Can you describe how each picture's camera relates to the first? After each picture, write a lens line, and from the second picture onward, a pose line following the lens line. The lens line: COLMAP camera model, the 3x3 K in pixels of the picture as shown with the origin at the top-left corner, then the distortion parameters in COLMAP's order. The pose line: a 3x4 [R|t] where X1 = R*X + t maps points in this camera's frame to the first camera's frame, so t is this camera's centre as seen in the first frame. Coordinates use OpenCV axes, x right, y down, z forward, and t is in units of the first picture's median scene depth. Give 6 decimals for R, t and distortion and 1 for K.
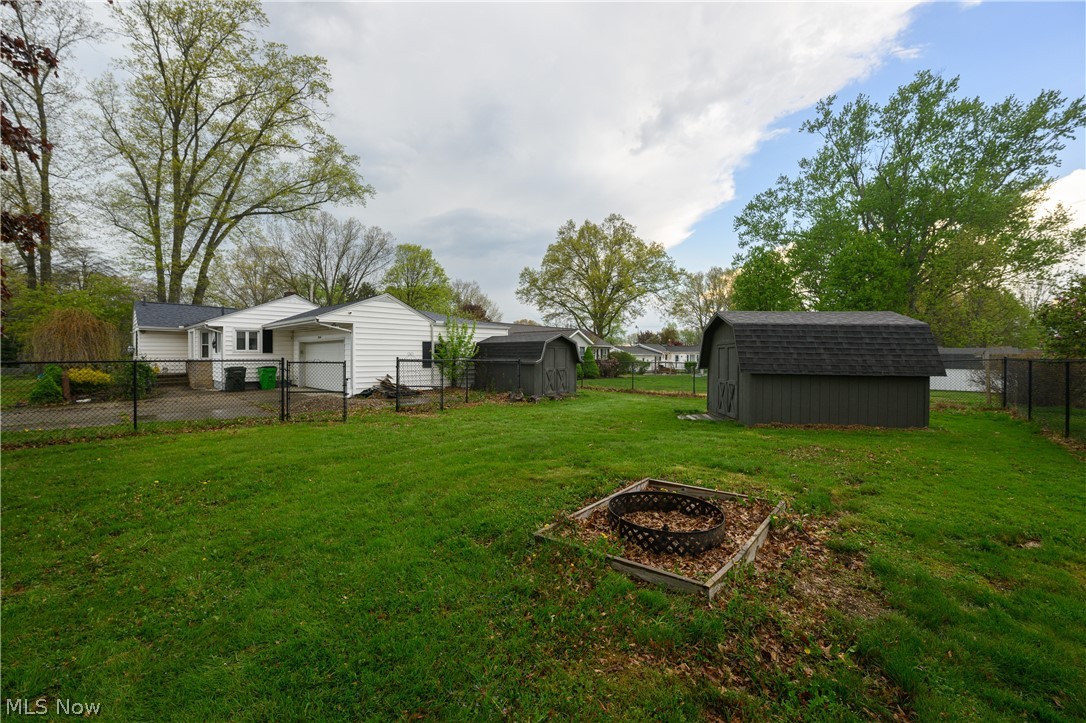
lens RADIAL K [[431.6, 0, 548.3], [0, 431.6, 360.9], [0, 0, 1]] dist [0.000153, -0.000031]
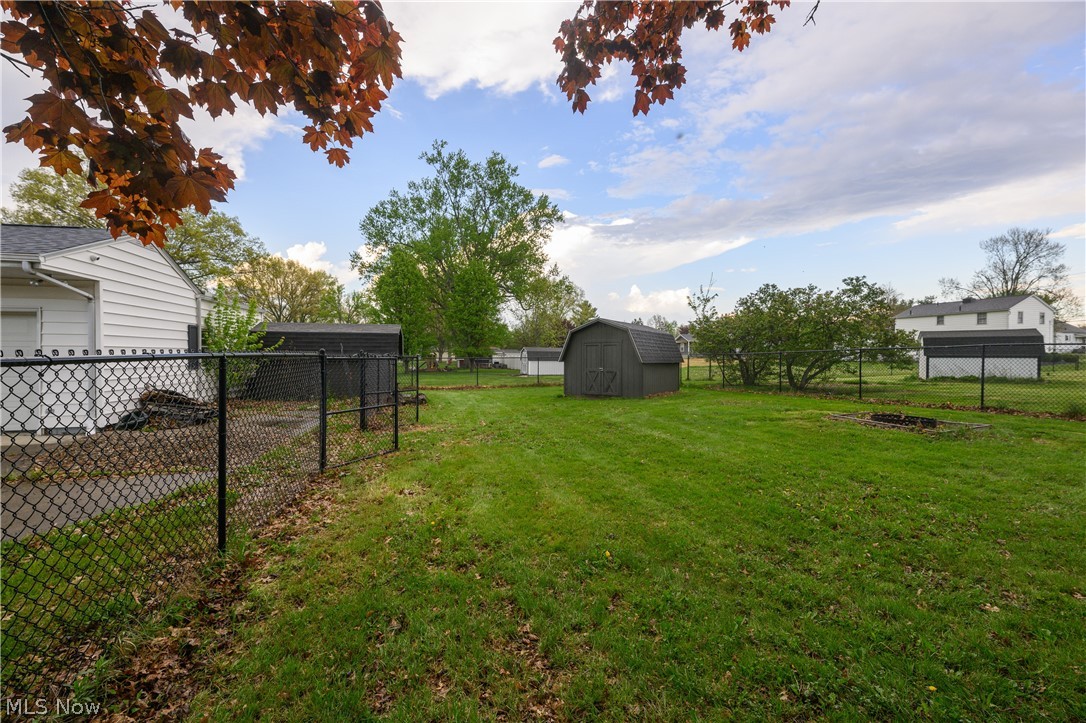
lens RADIAL K [[431.6, 0, 532.2], [0, 431.6, 357.9], [0, 0, 1]] dist [0.000153, -0.000031]
pose [[0.530168, -0.007937, 0.847856, -0.453049], [0.009542, 0.999949, 0.003395, 0.002143], [-0.847839, 0.006291, 0.530216, 0.248399]]
